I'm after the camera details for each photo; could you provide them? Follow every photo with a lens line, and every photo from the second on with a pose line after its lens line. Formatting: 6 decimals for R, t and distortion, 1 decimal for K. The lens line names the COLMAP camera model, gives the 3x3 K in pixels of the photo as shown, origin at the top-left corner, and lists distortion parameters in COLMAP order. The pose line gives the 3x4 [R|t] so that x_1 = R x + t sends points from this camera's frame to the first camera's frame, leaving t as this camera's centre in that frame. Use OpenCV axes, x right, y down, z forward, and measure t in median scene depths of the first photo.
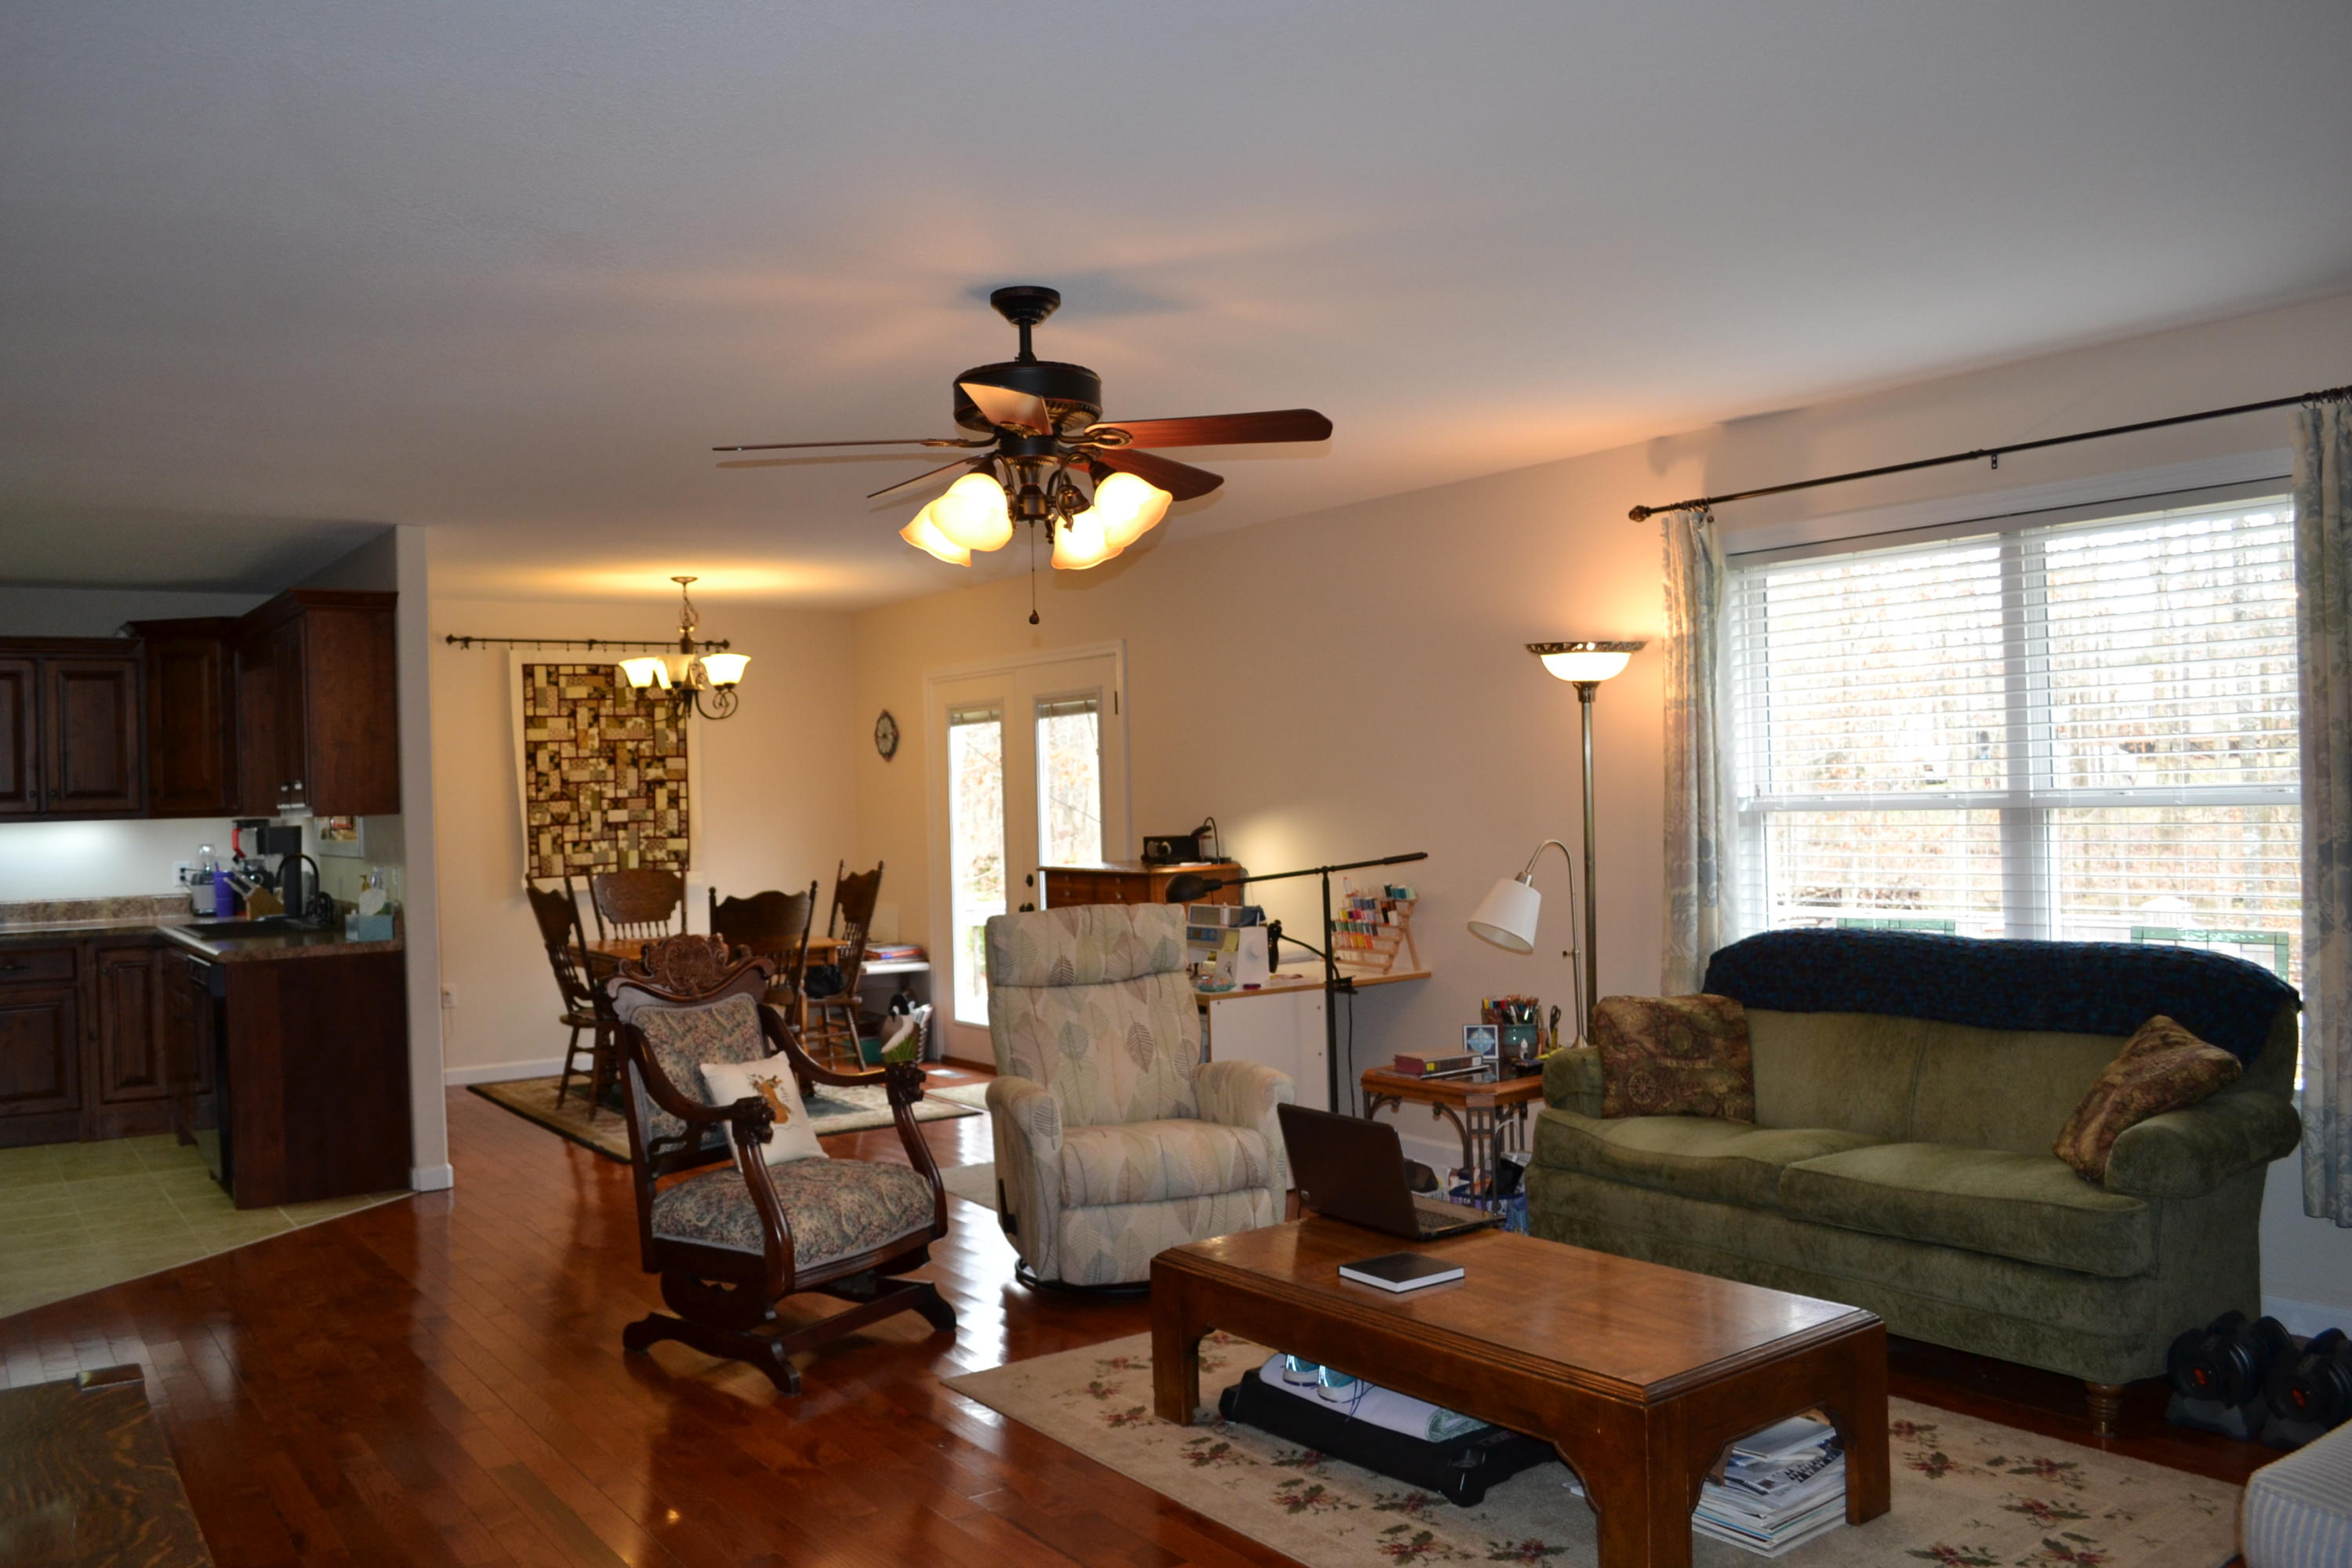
lens RADIAL K [[1874.6, 0, 1144.5], [0, 1874.6, 779.0], [0, 0, 1]] dist [-0.083771, 0.010006]
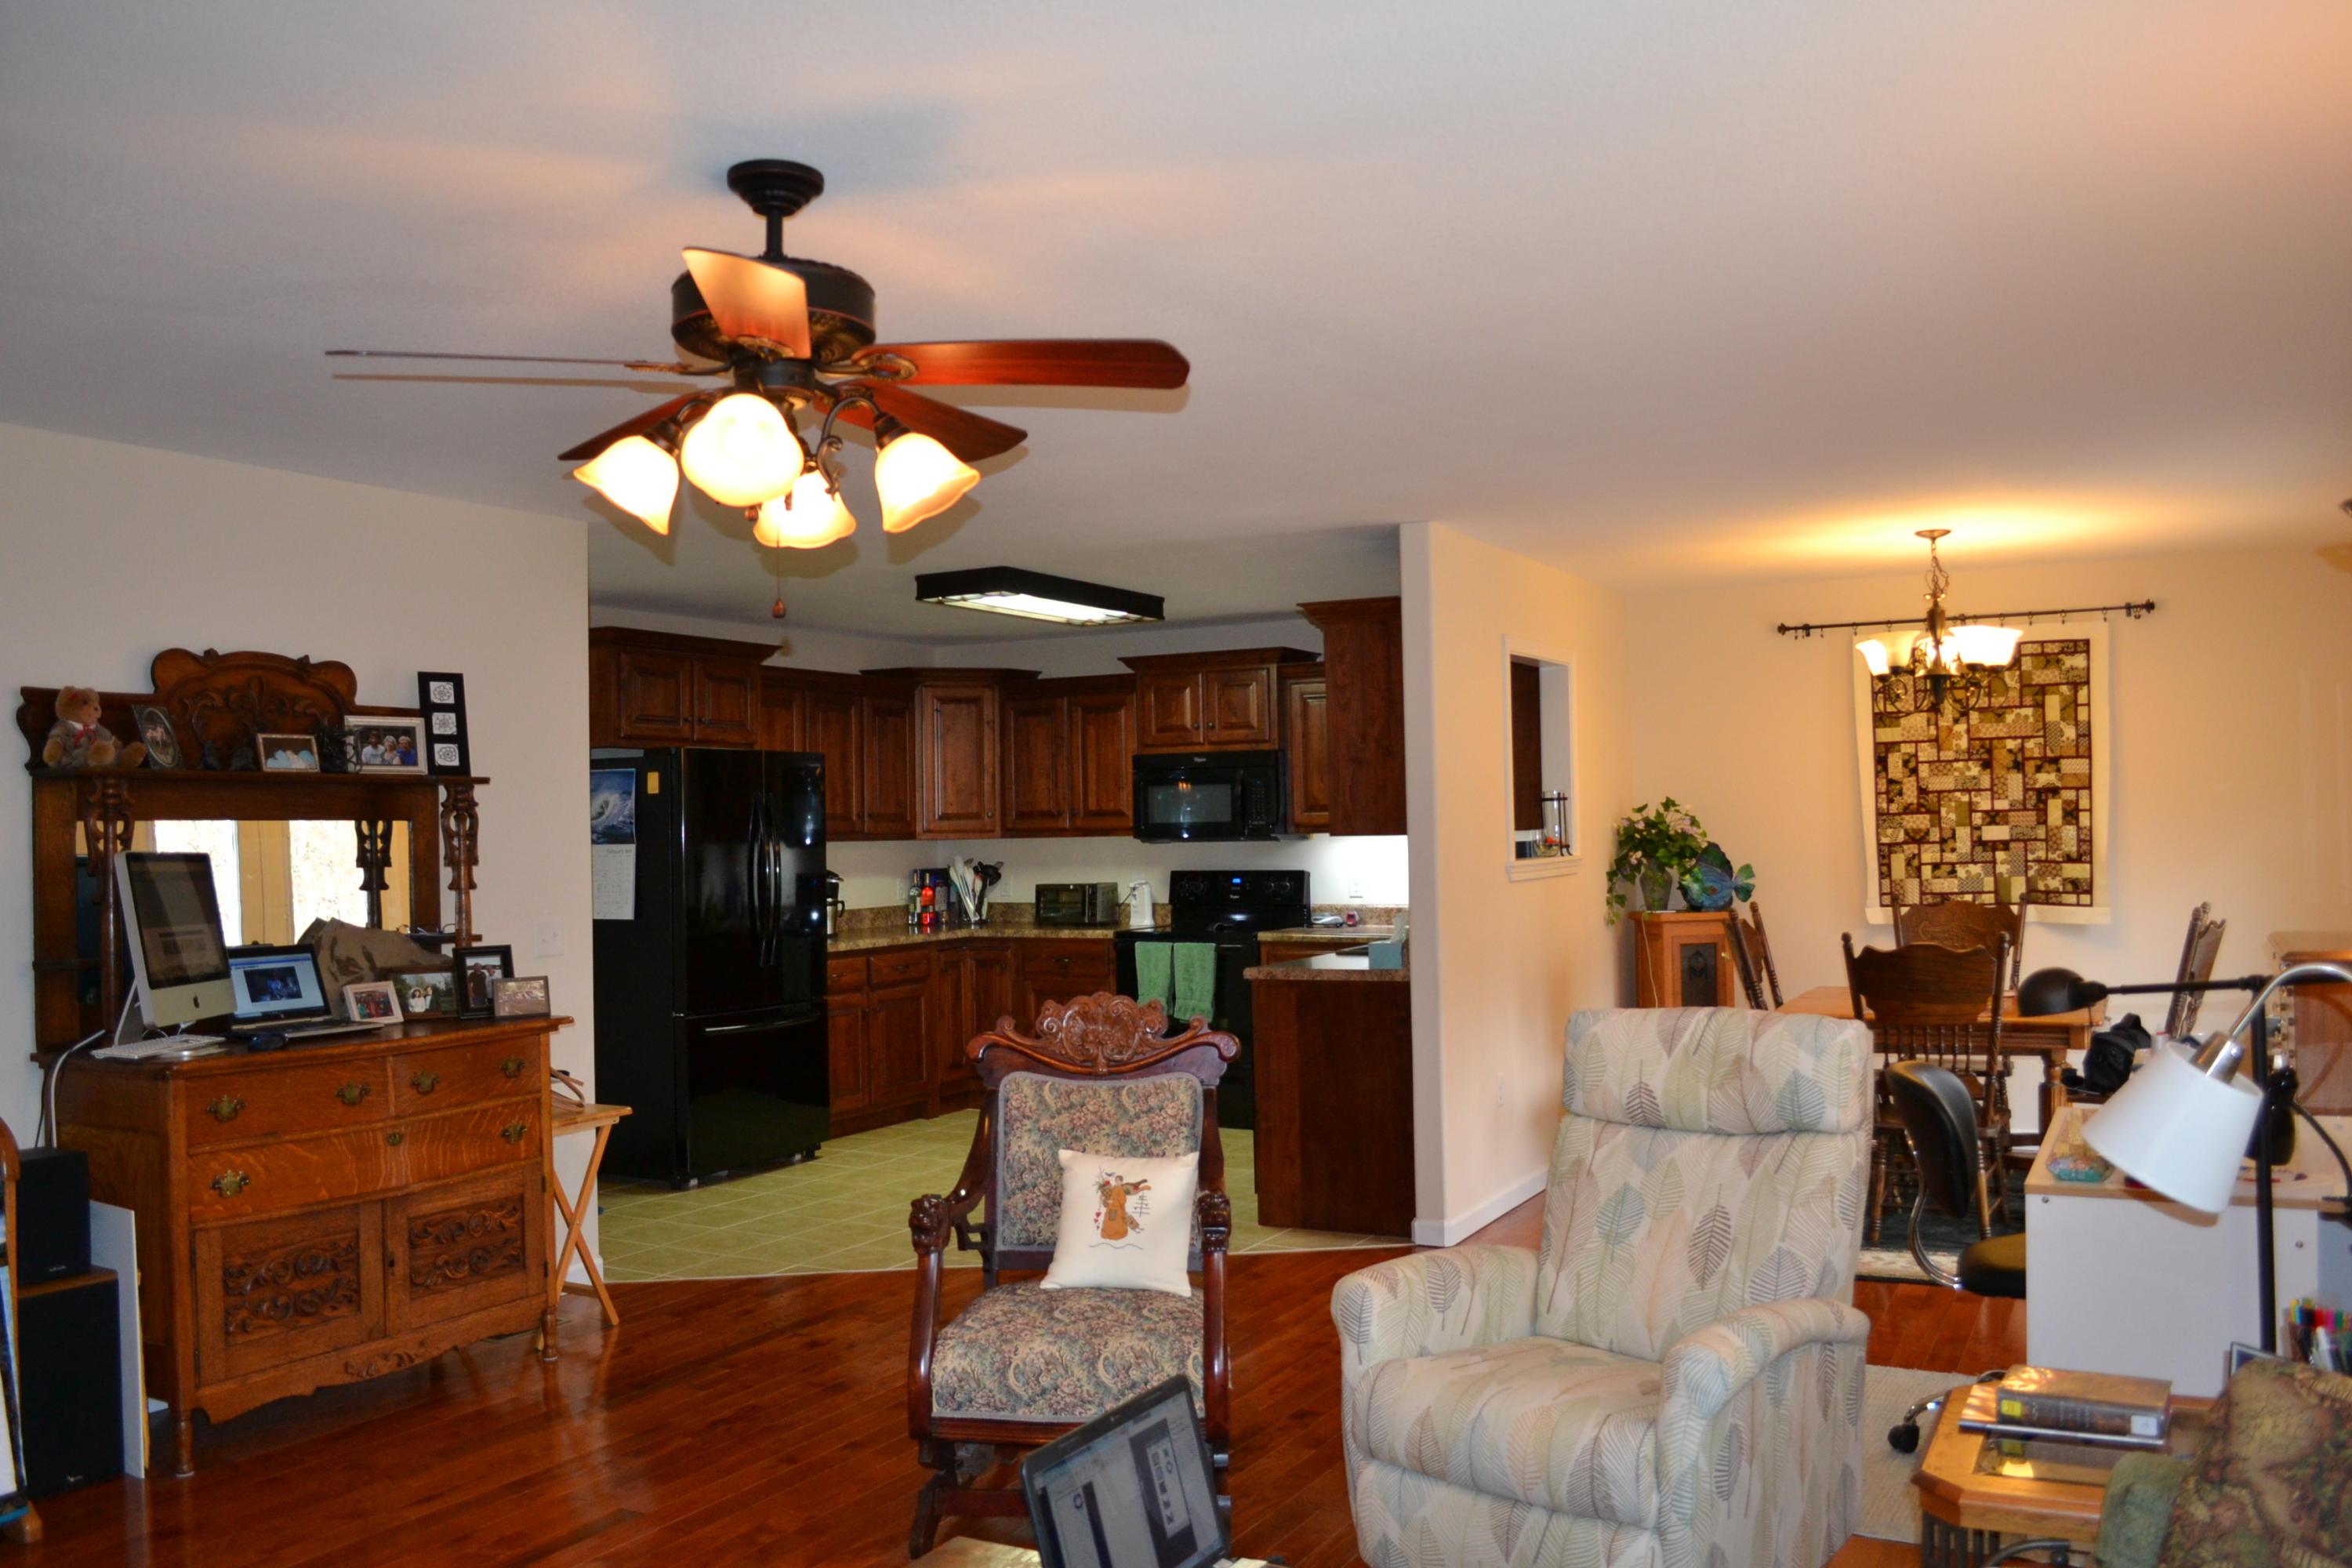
lens RADIAL K [[1874.6, 0, 1144.5], [0, 1874.6, 779.0], [0, 0, 1]] dist [-0.083771, 0.010006]
pose [[0.439694, -0.005341, -0.898132, 0.273800], [0.011333, 0.999936, -0.000398, -0.007344], [0.898076, -0.010004, 0.439726, 0.334251]]
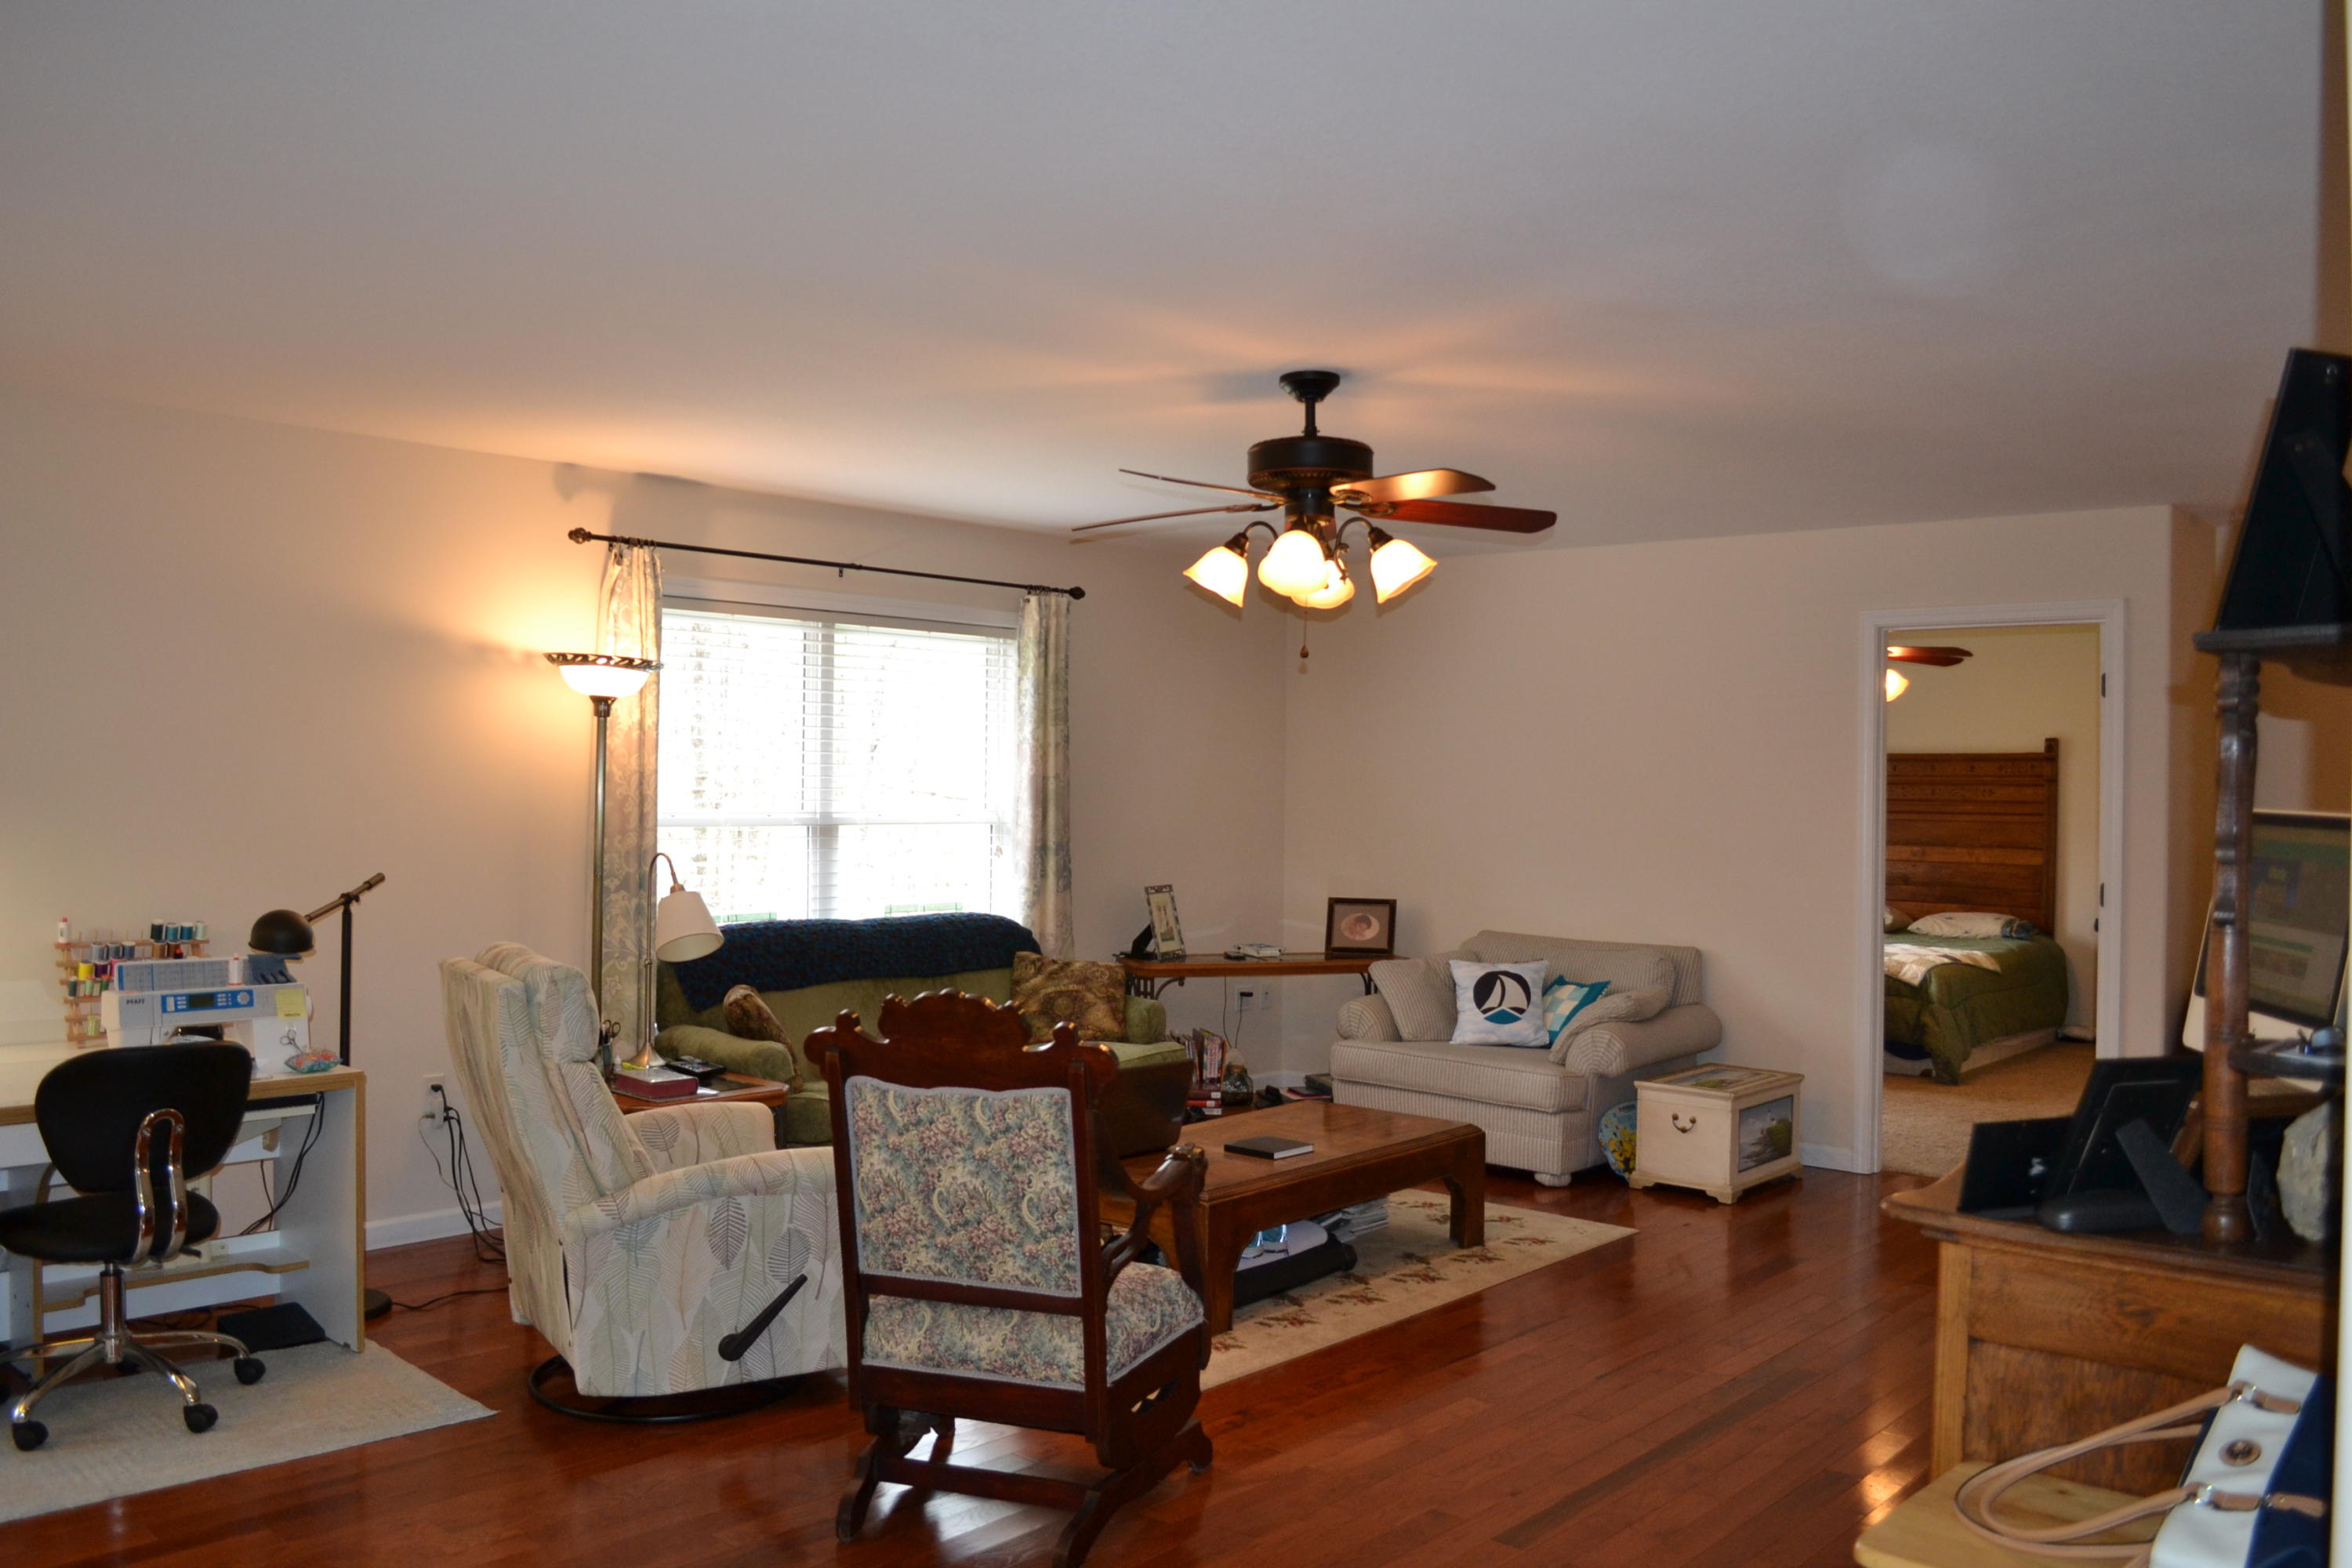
lens RADIAL K [[1874.6, 0, 1144.5], [0, 1874.6, 779.0], [0, 0, 1]] dist [-0.083771, 0.010006]
pose [[-0.256987, 0.028446, 0.965996, -0.481610], [-0.010638, 0.999423, -0.032260, 0.012703], [-0.966356, -0.018567, -0.256536, 0.579092]]
